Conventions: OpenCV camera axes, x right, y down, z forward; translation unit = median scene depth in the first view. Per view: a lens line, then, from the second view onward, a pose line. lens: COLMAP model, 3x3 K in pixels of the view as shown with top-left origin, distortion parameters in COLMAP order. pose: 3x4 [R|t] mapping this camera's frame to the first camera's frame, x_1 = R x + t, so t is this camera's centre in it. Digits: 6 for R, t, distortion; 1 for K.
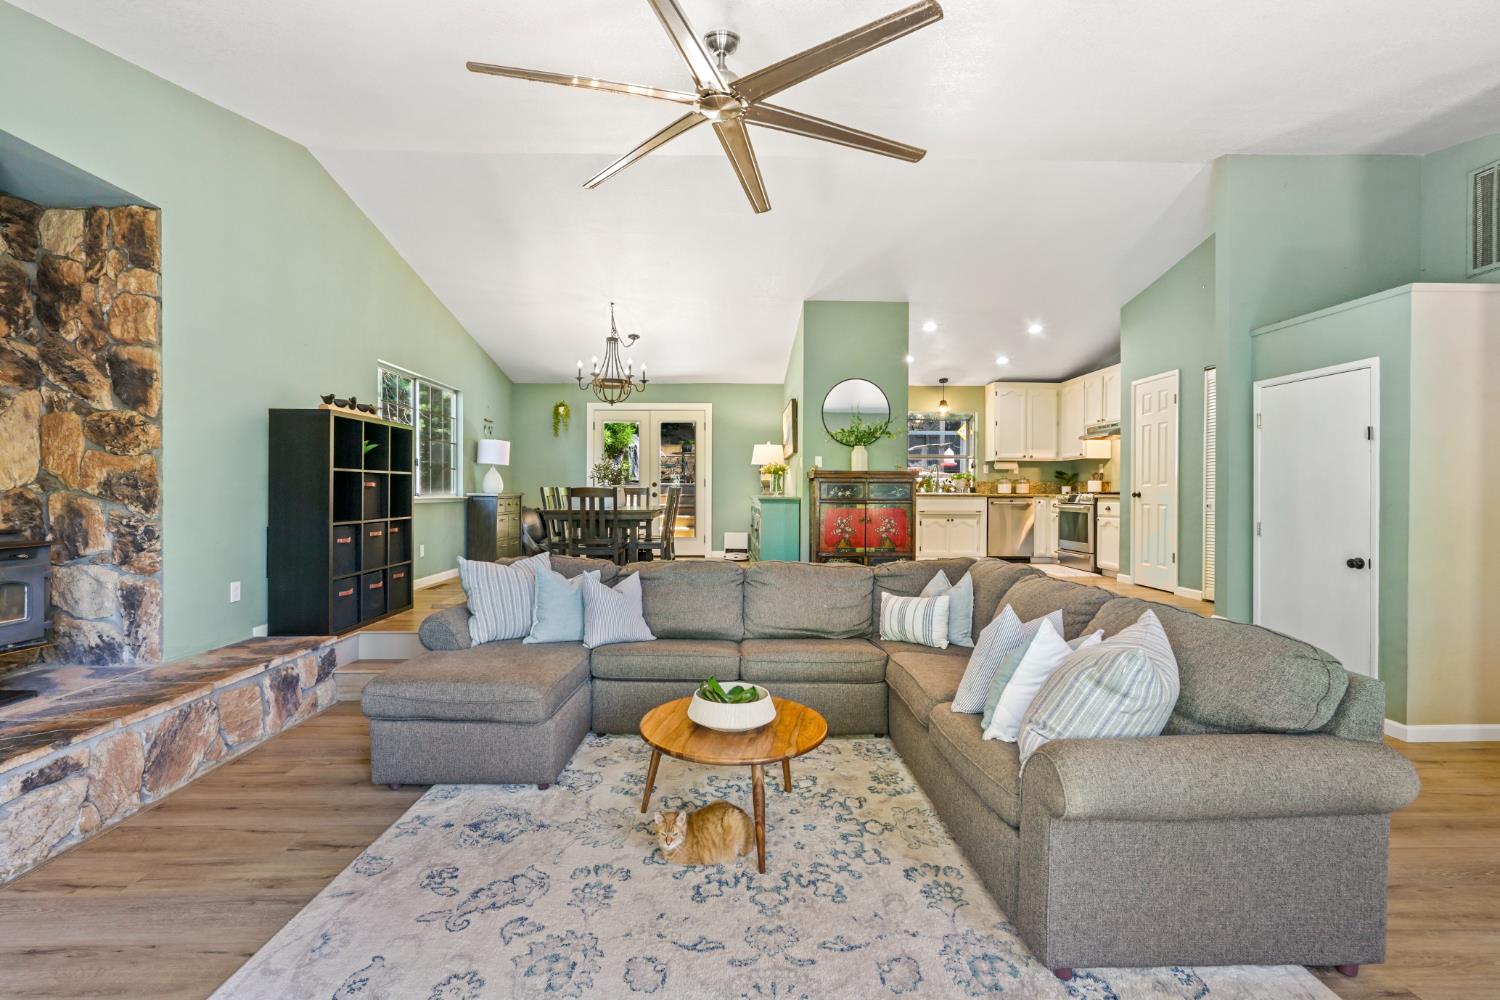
lens RADIAL K [[659.7, 0, 745.2], [0, 659.7, 490.8], [0, 0, 1]] dist [-0.015129, 0.008112]
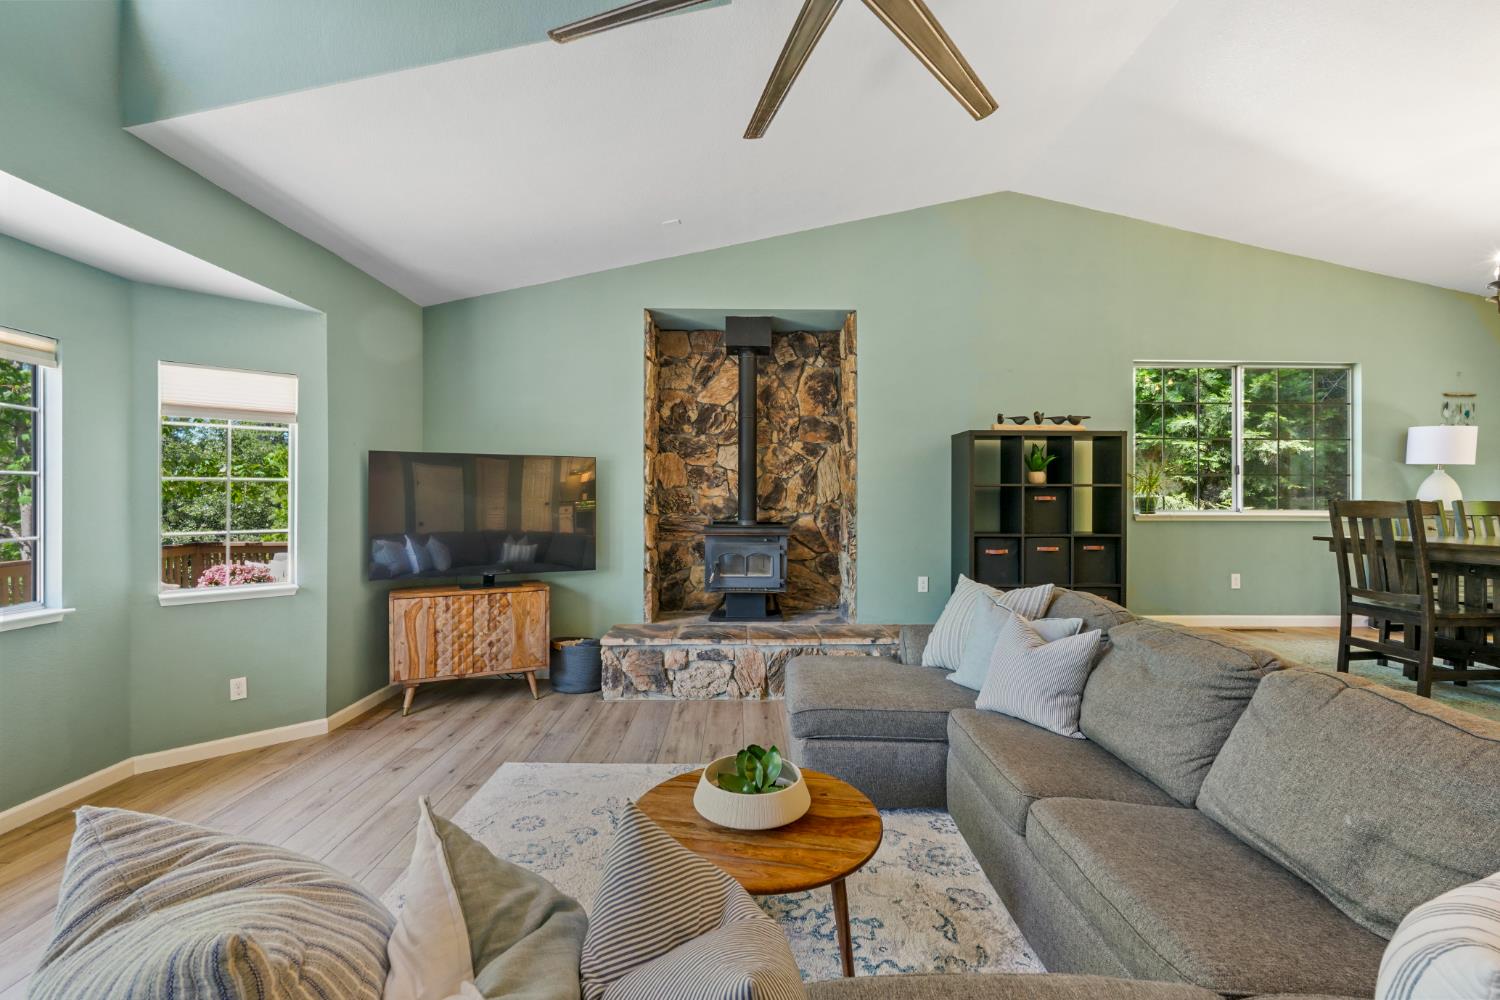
lens RADIAL K [[659.7, 0, 748.8], [0, 659.7, 497.8], [0, 0, 1]] dist [-0.015129, 0.008112]
pose [[-0.006441, -0.008625, -0.999942, 0.424750], [-0.003427, 0.999957, -0.008603, -0.000304], [0.999973, 0.003371, -0.006471, 0.577233]]
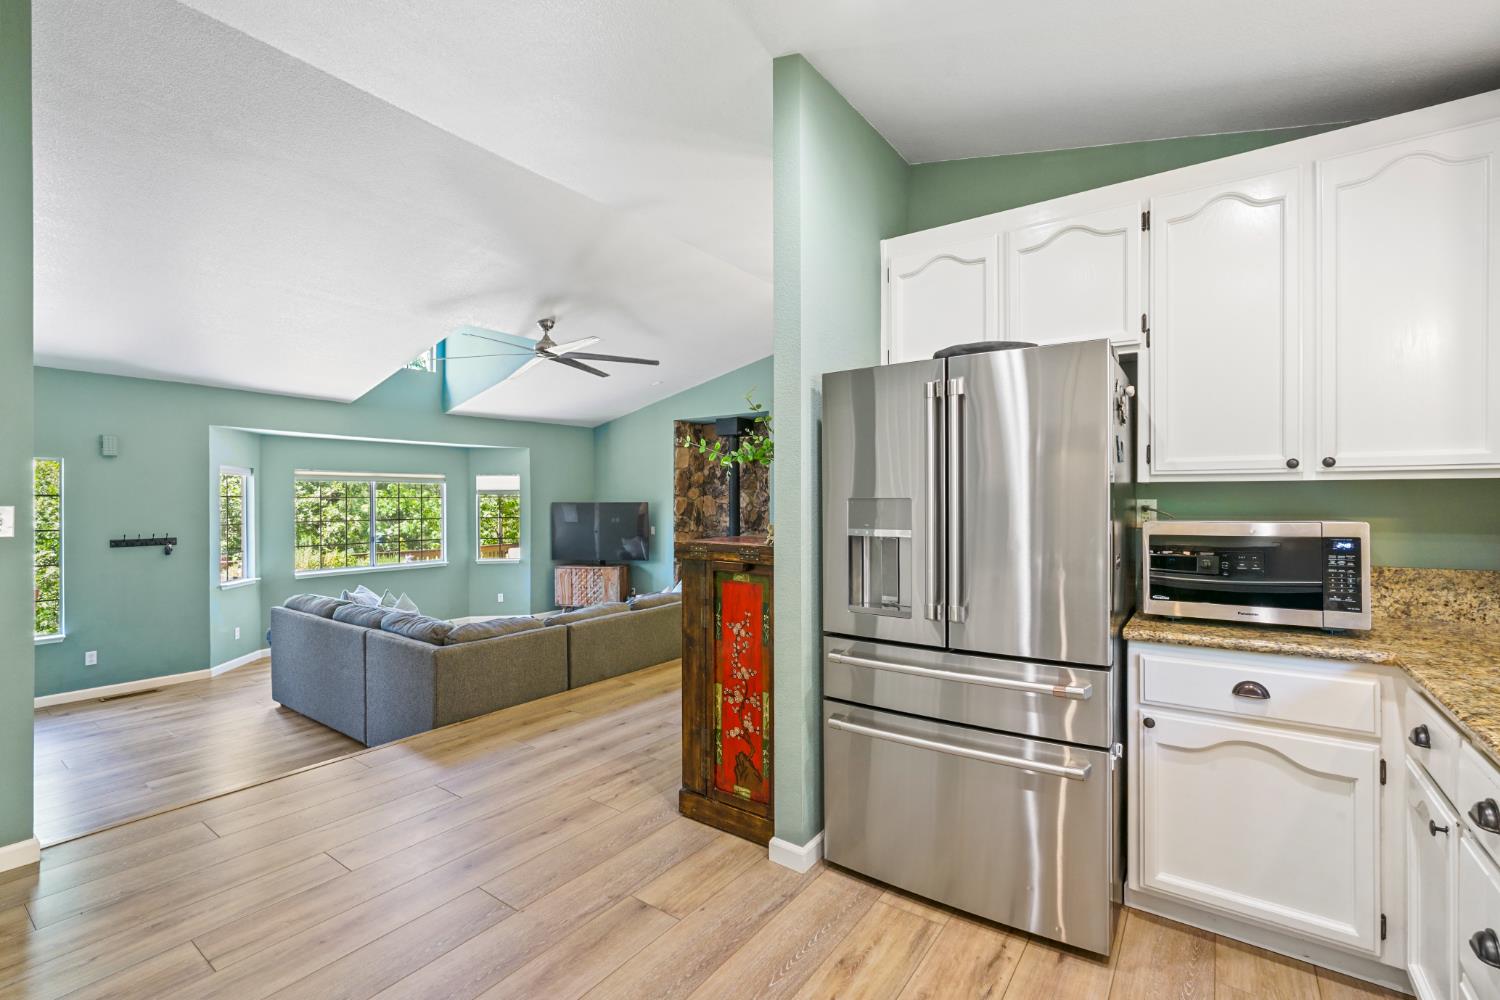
lens RADIAL K [[659.7, 0, 748.0], [0, 659.7, 501.0], [0, 0, 1]] dist [-0.015129, 0.008112]
pose [[-0.607992, 0.000202, -0.793943, 0.796726], [-0.000447, 1.000000, 0.000597, -0.078072], [0.793943, 0.000718, -0.607992, 1.796325]]
